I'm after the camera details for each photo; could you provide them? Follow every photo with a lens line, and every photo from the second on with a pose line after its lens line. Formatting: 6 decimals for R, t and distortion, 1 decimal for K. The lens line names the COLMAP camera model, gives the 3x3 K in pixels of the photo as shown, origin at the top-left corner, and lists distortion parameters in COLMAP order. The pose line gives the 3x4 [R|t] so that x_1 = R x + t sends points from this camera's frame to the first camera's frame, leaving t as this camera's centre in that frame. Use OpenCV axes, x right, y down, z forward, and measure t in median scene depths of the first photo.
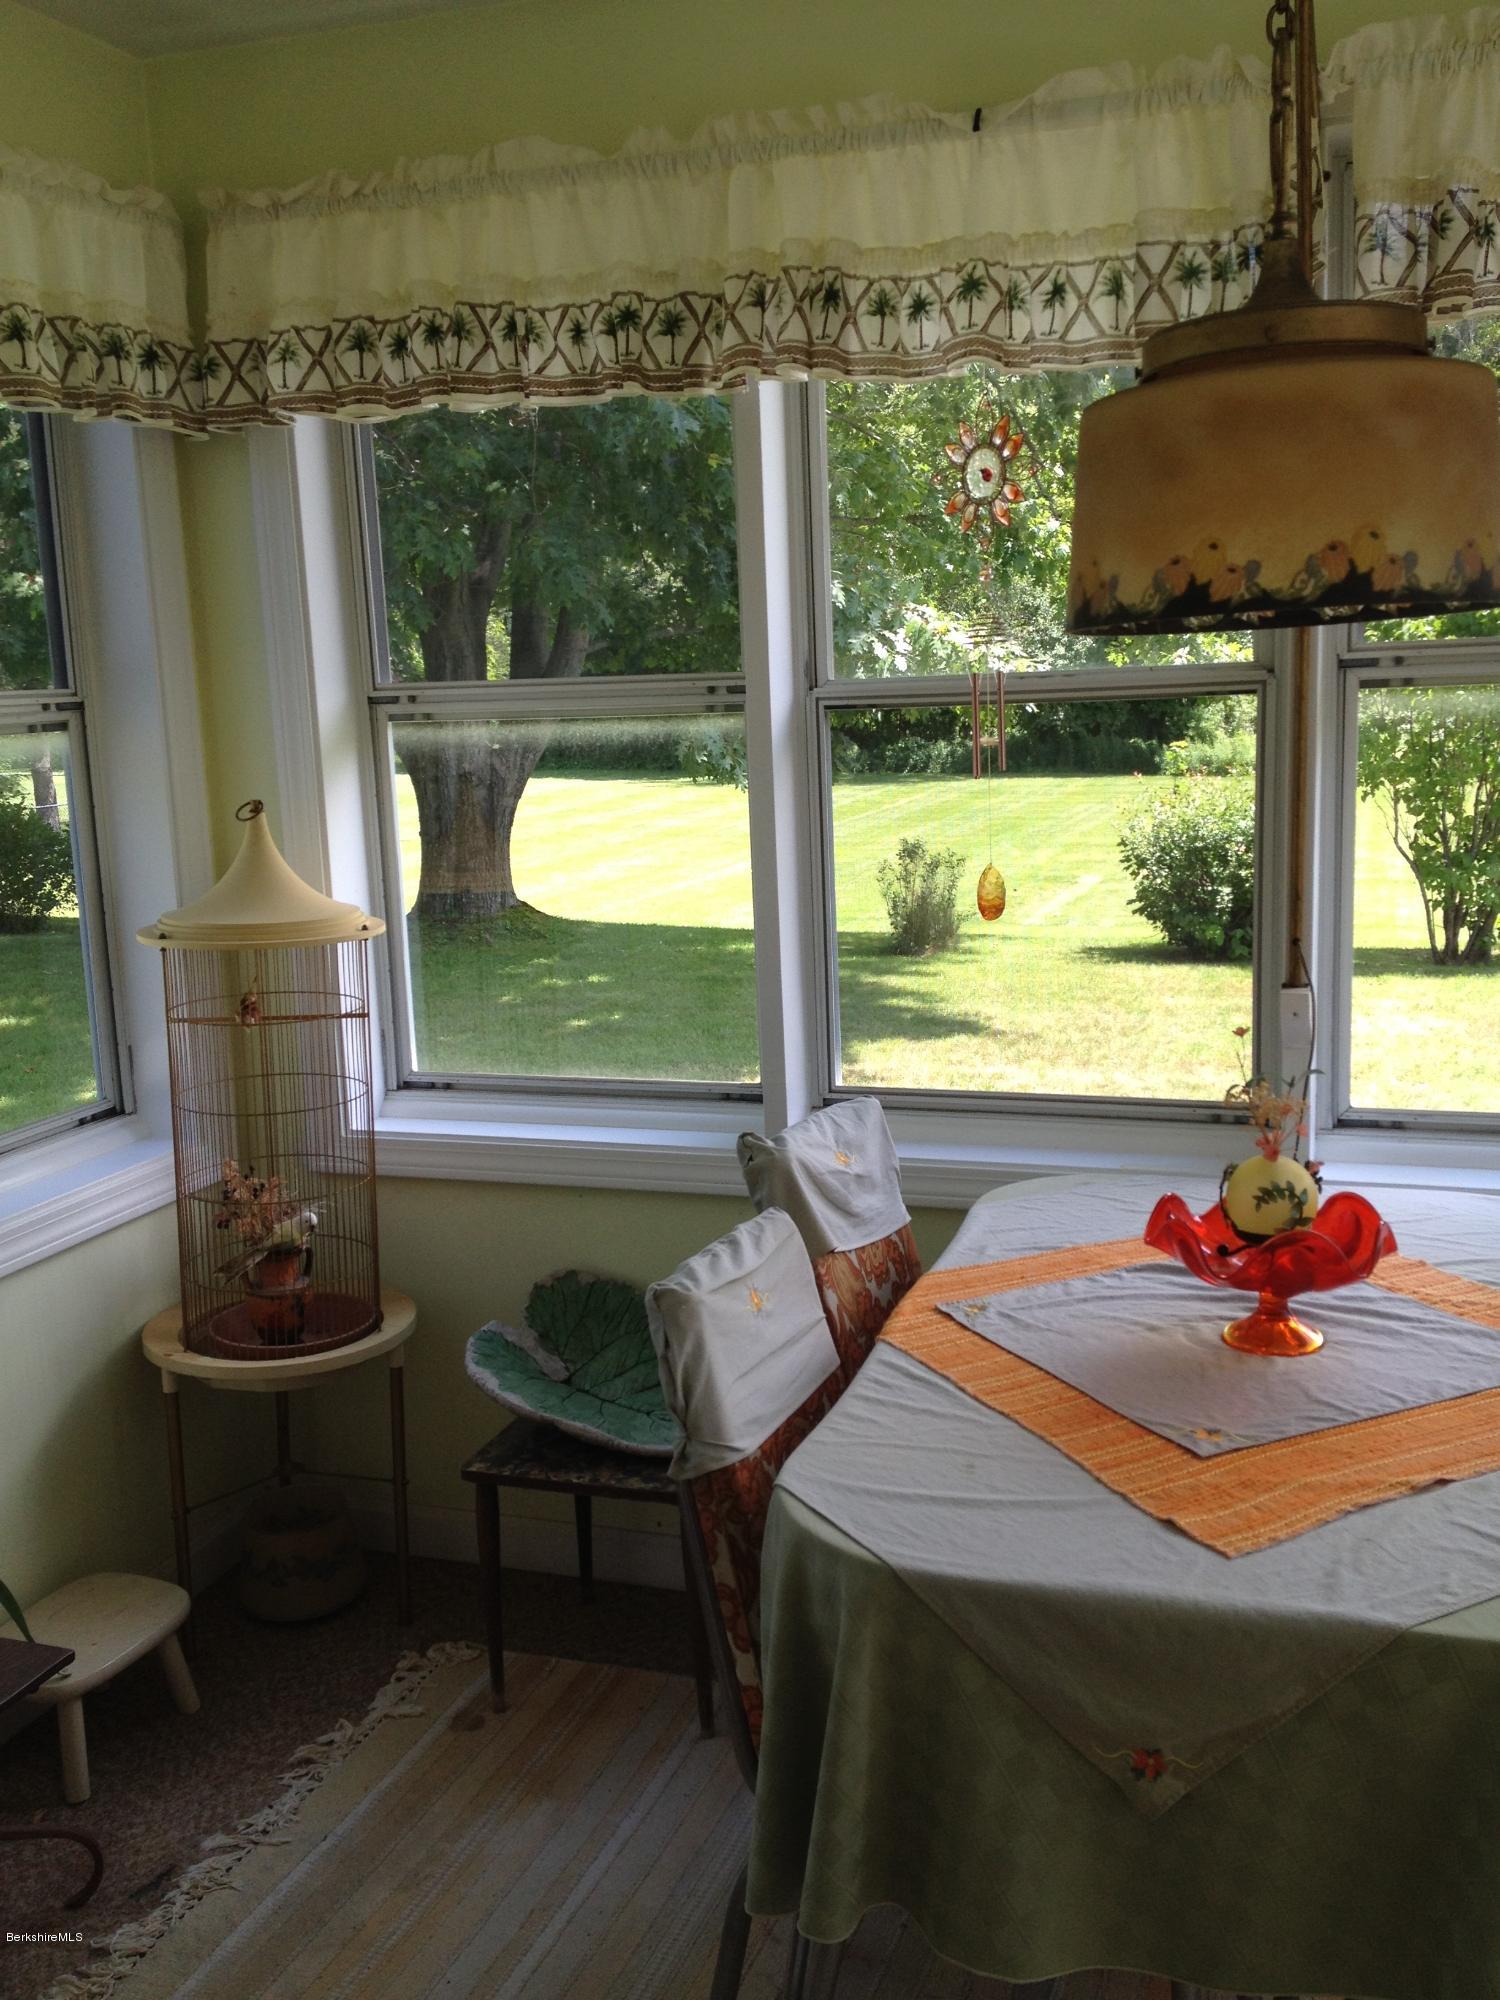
lens RADIAL K [[1884.2, 0, 750.0], [0, 1884.2, 1000.0], [0, 0, 1]] dist [-0.016702, 0.007391]
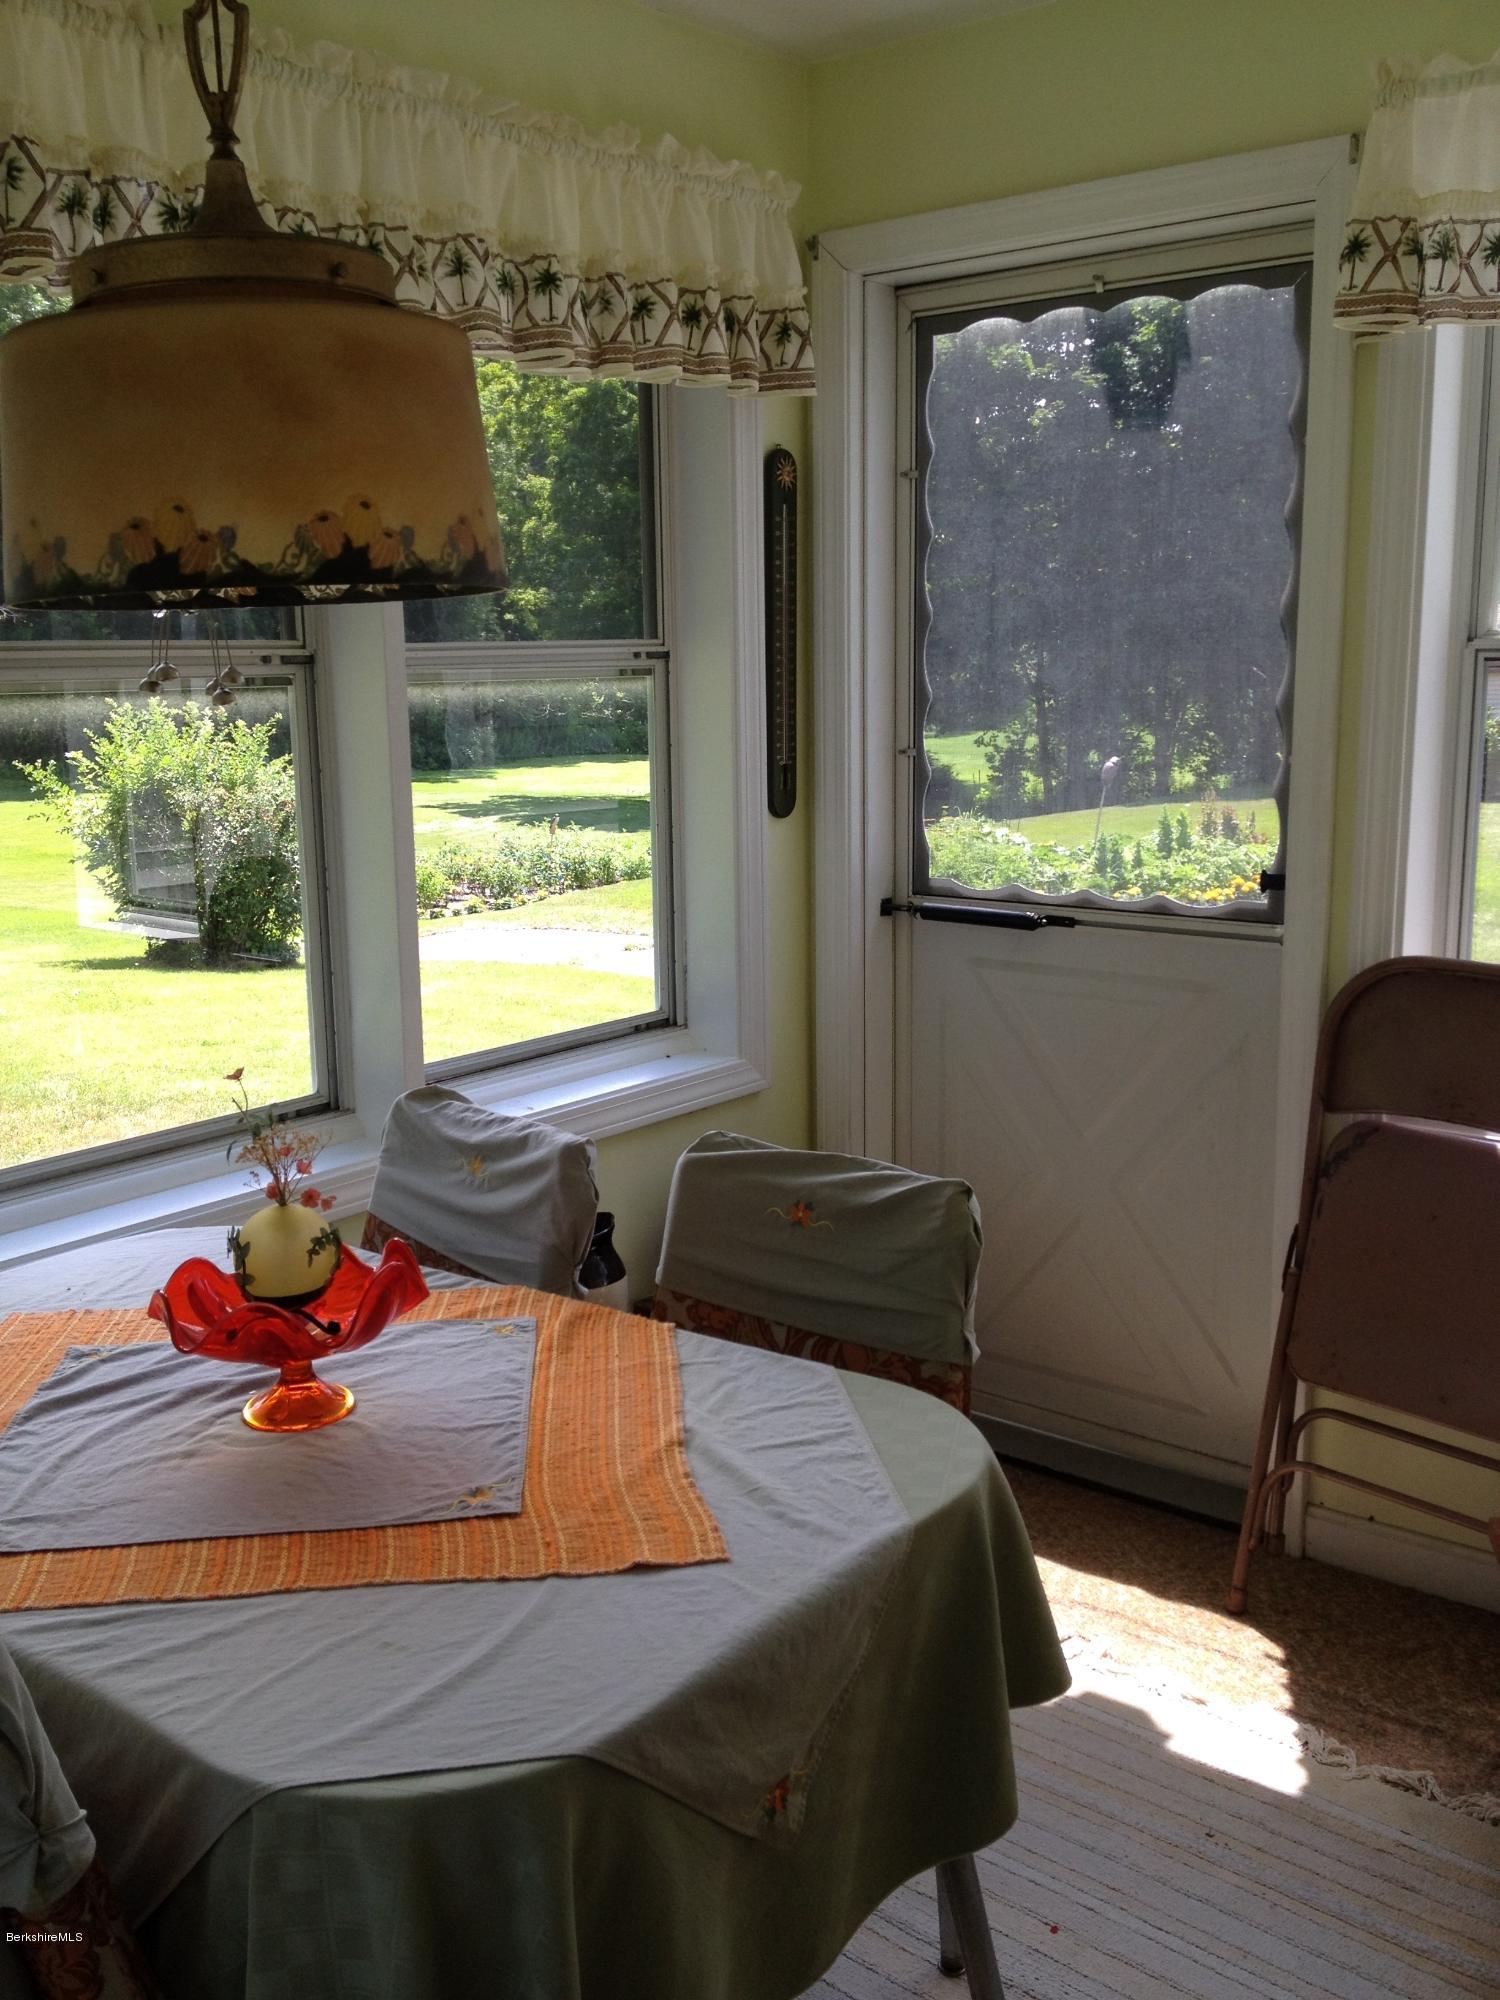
lens RADIAL K [[1884.2, 0, 750.0], [0, 1884.2, 1000.0], [0, 0, 1]] dist [-0.016702, 0.007391]
pose [[0.351804, -0.160002, 0.922298, -0.481701], [0.188083, 0.977272, 0.097796, -0.061596], [-0.916983, 0.139064, 0.373902, 0.490855]]
